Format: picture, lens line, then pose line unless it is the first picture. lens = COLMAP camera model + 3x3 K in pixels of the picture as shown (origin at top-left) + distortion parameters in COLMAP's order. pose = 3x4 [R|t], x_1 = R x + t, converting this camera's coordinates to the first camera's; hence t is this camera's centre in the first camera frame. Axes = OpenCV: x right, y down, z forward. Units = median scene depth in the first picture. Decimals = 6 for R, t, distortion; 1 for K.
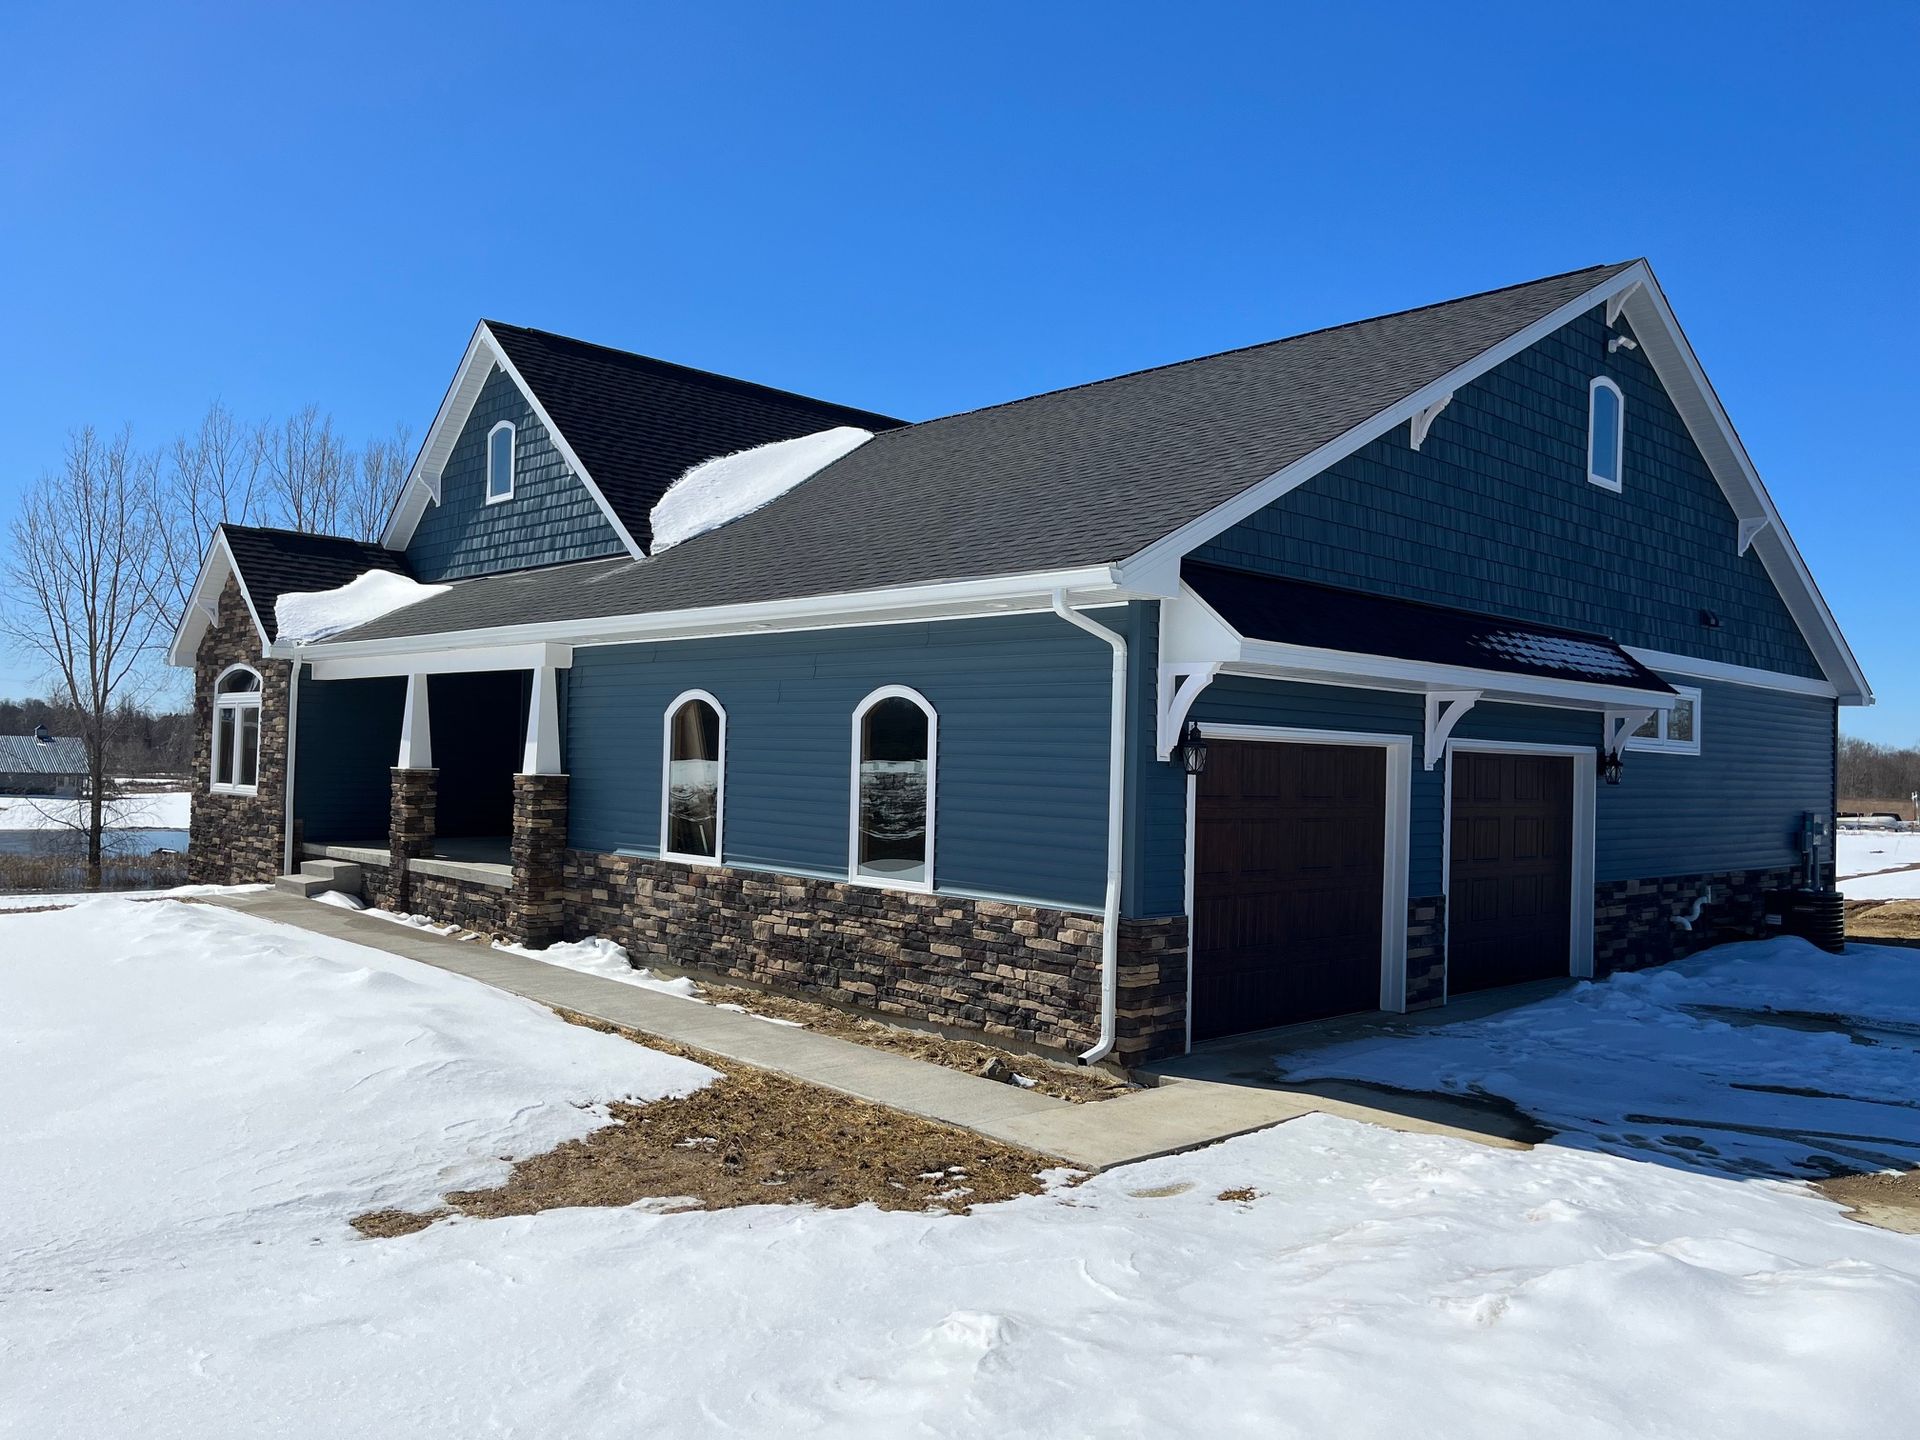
lens RADIAL K [[1449.4, 0, 955.3], [0, 1449.4, 703.0], [0, 0, 1]] dist [0.058051, -0.010324]
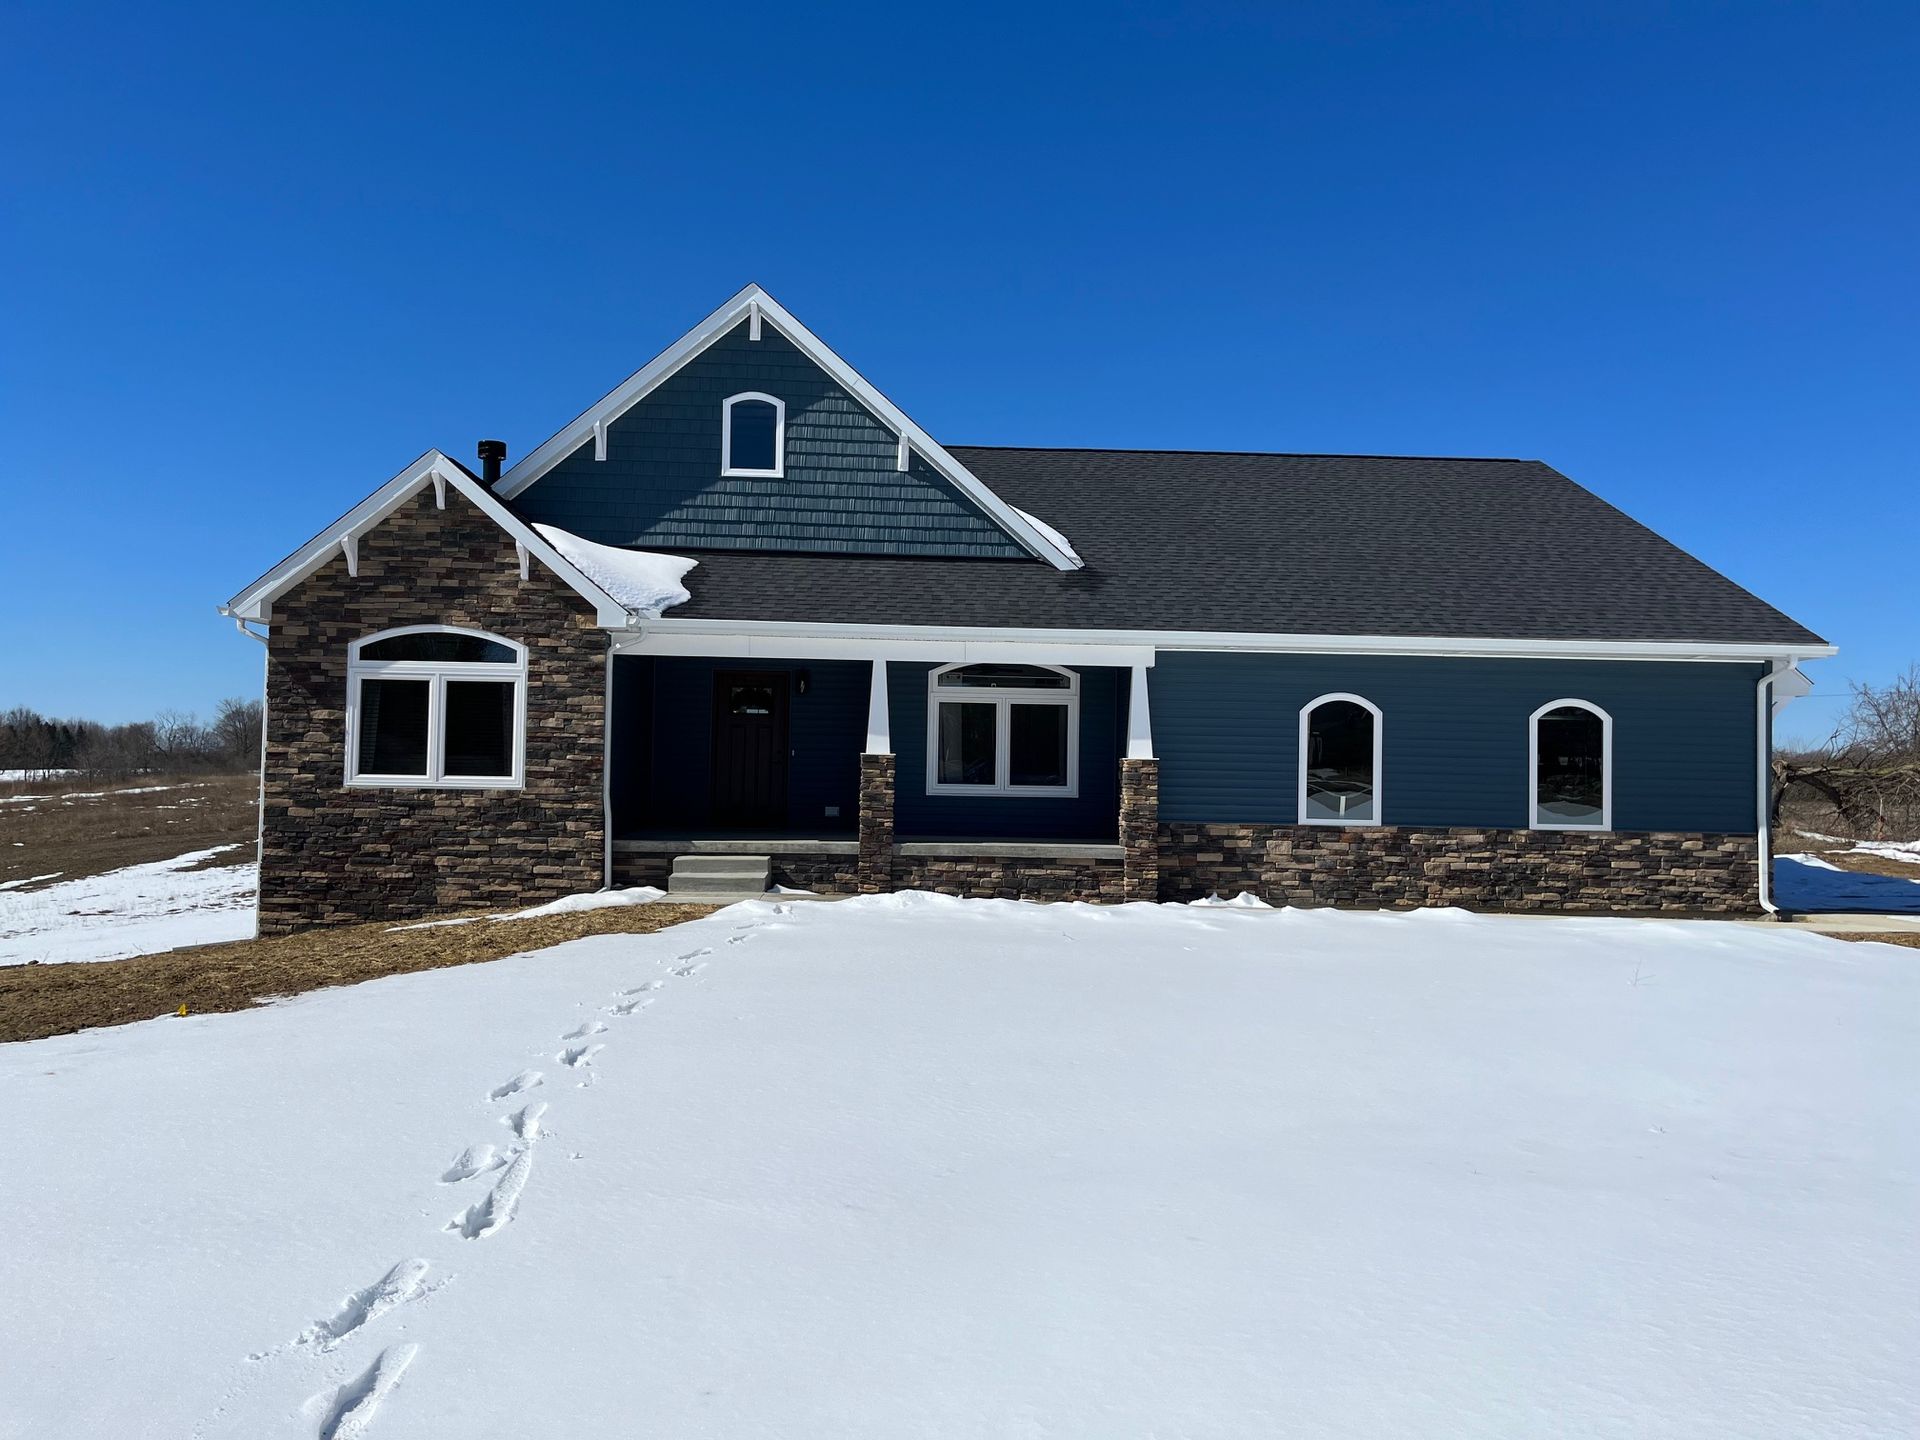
lens RADIAL K [[1428.3, 0, 950.1], [0, 1428.3, 727.0], [0, 0, 1]] dist [0.052585, -0.021372]
pose [[0.655774, 0.014587, 0.754816, -1.506128], [-0.030287, 0.999517, 0.006996, 0.025175], [-0.754349, -0.027449, 0.655899, 0.455513]]
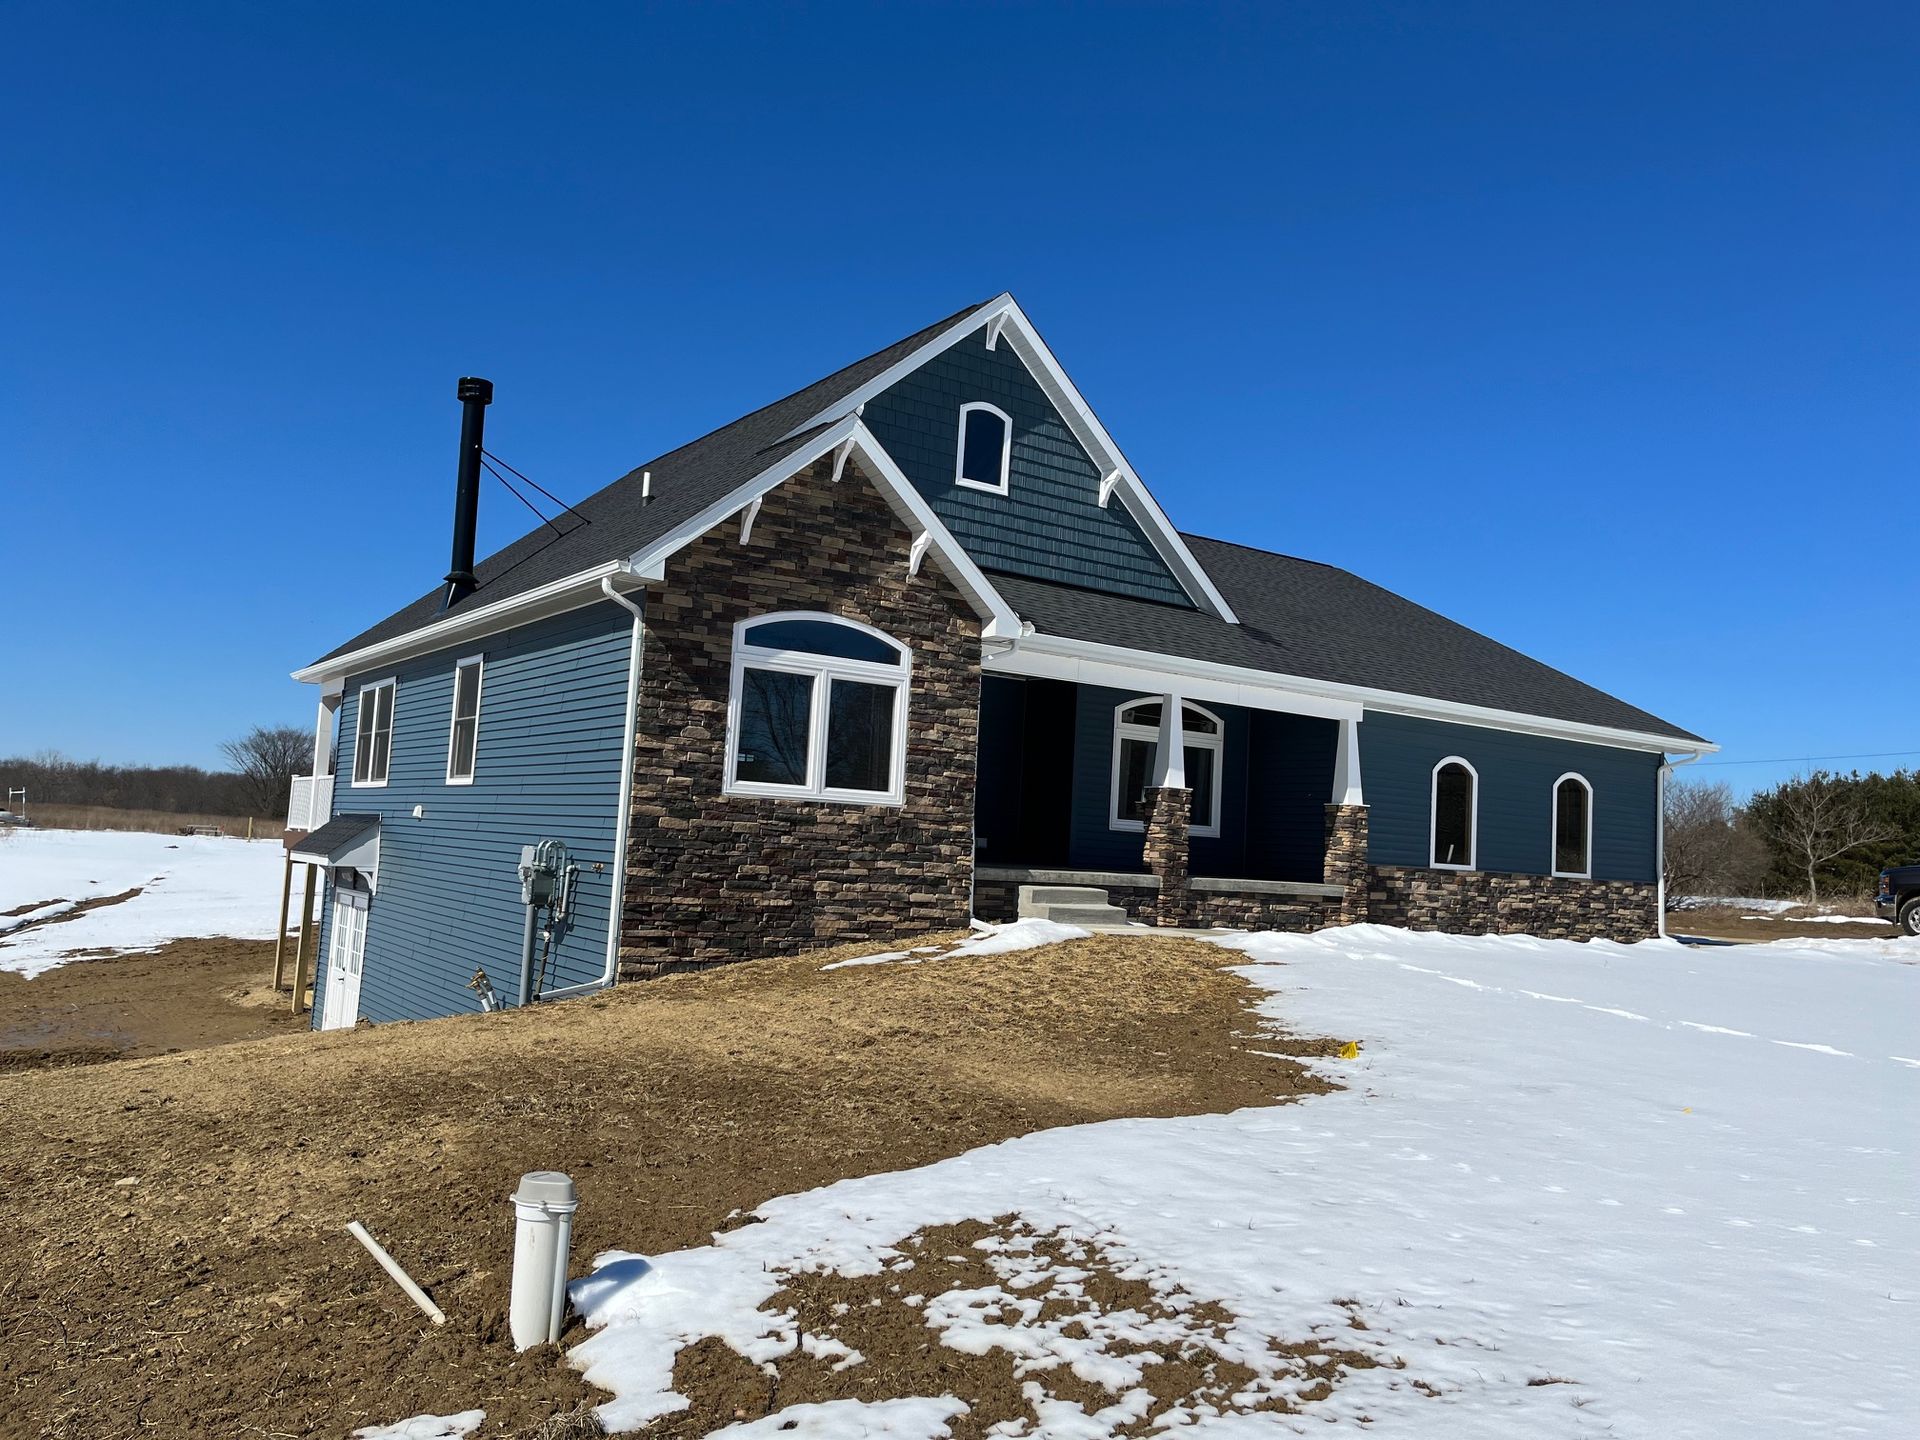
lens RADIAL K [[1449.4, 0, 960.9], [0, 1449.4, 710.9], [0, 0, 1]] dist [0.058051, -0.010324]
pose [[0.153305, 0.082475, 0.984731, -1.933560], [-0.085241, 0.993900, -0.069972, 0.103984], [-0.984496, -0.073212, 0.159400, 1.383716]]
